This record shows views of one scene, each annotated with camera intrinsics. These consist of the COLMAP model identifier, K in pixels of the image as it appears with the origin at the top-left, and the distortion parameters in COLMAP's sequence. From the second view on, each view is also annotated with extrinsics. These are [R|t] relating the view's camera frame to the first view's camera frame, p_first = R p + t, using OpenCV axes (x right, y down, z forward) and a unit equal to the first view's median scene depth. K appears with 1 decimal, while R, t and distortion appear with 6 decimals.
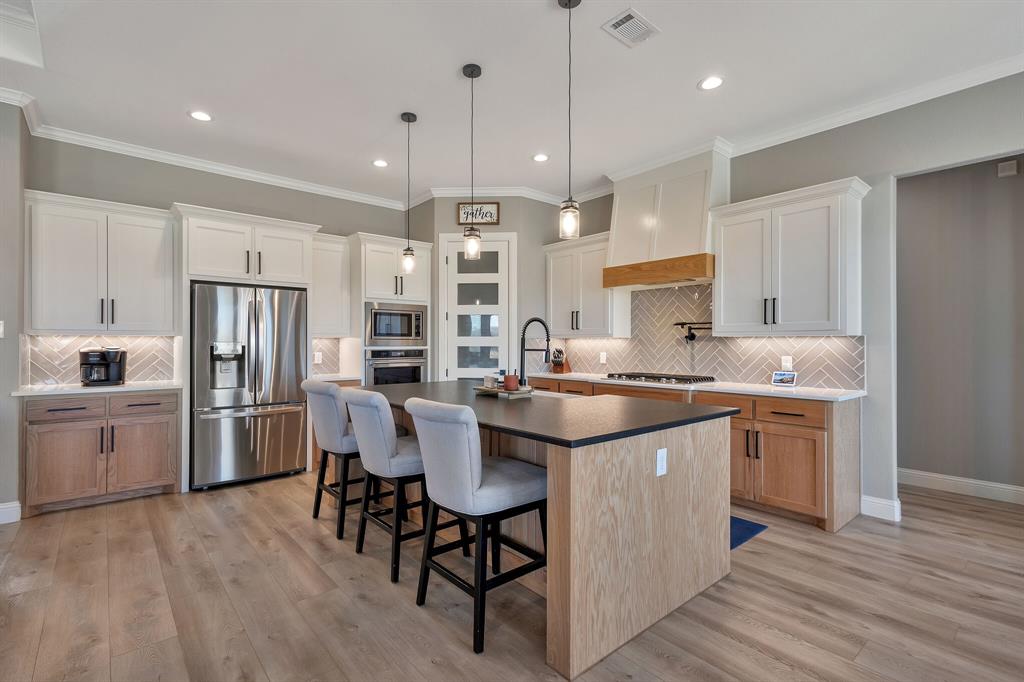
lens RADIAL K [[478.8, 0, 501.6], [0, 478.8, 337.7], [0, 0, 1]] dist [0.016417, -0.004126]
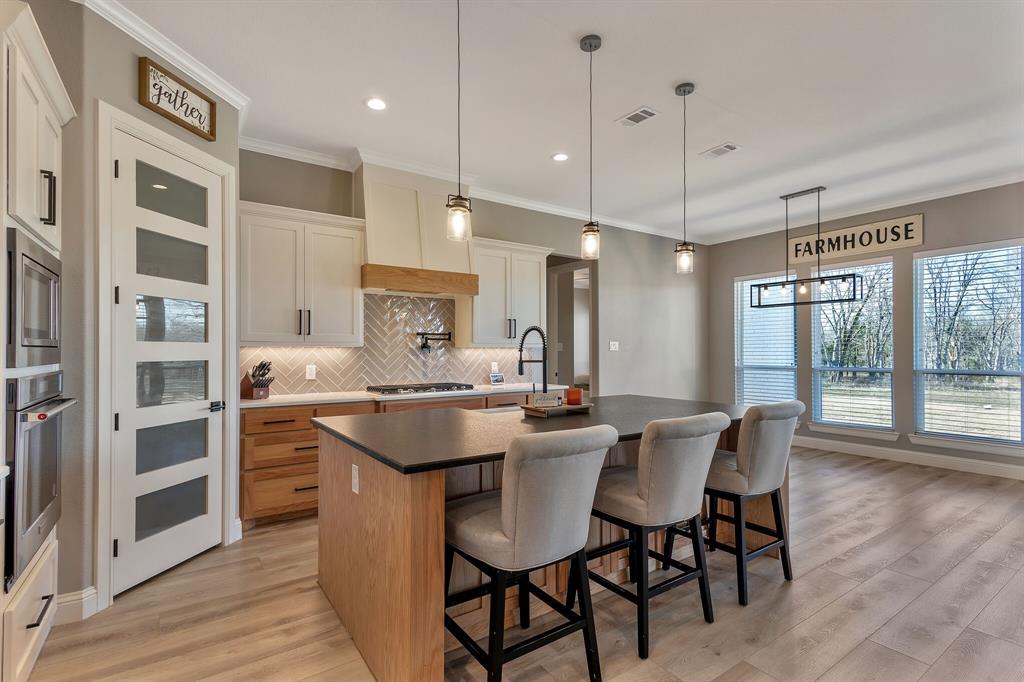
lens RADIAL K [[478.8, 0, 517.3], [0, 478.8, 347.8], [0, 0, 1]] dist [0.016417, -0.004126]
pose [[0.088655, 0.005725, 0.996046, -0.625413], [-0.009179, 0.999946, -0.004930, 0.004092], [-0.996020, -0.008705, 0.088703, 0.698101]]
